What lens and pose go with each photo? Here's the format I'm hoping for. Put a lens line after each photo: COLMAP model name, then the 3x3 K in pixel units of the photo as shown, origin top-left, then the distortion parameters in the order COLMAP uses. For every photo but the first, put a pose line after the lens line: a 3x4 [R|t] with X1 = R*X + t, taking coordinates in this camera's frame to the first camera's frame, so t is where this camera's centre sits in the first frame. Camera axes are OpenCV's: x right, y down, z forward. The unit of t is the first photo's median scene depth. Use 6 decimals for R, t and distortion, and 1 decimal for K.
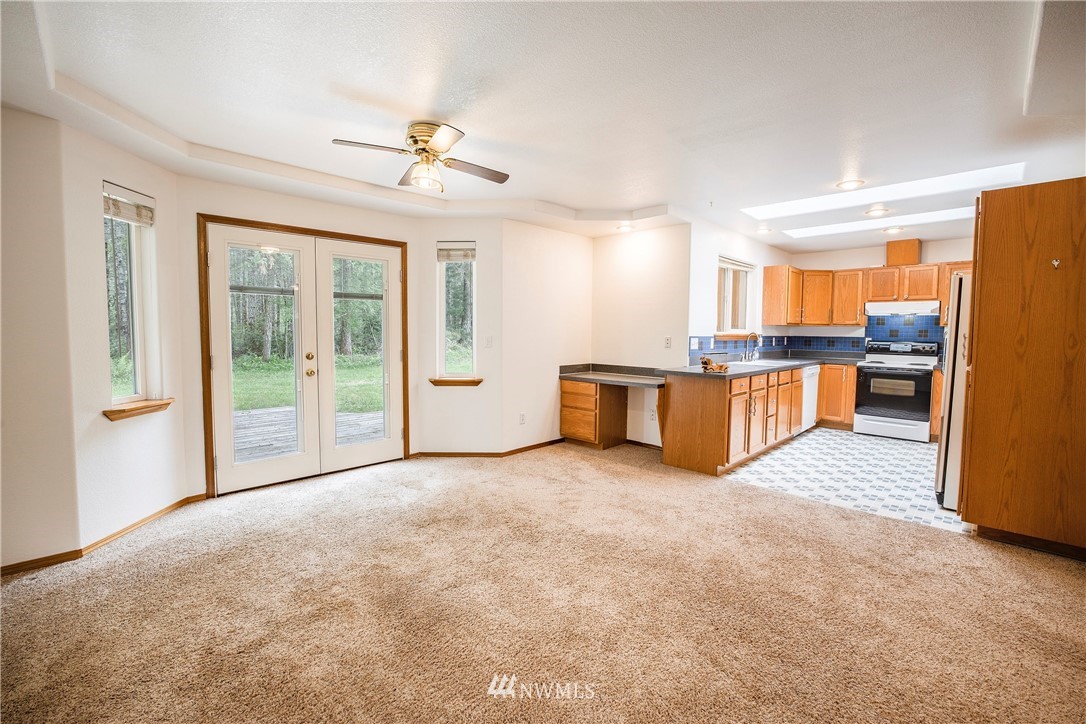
lens RADIAL K [[468.3, 0, 538.6], [0, 468.3, 358.2], [0, 0, 1]] dist [-0.030297, 0.000404]
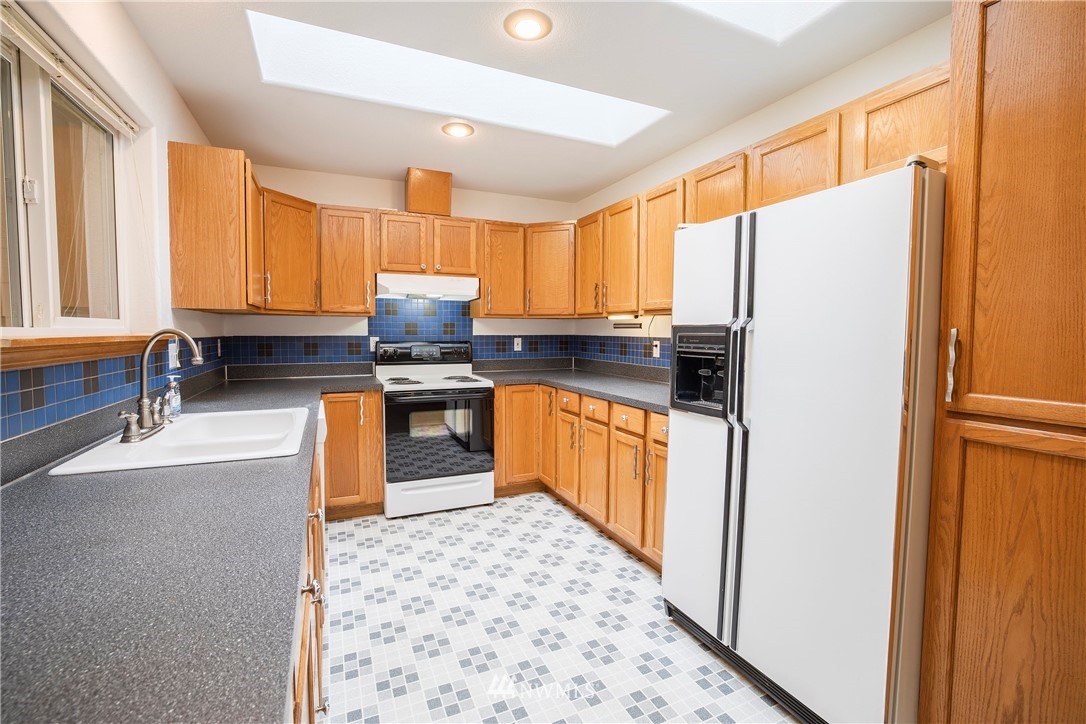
lens RADIAL K [[468.3, 0, 538.6], [0, 468.3, 358.2], [0, 0, 1]] dist [-0.030297, 0.000404]
pose [[0.355048, -0.061712, 0.932809, 0.258616], [0.056670, 0.997404, 0.044416, -0.033702], [-0.933129, 0.037093, 0.357624, 0.632153]]
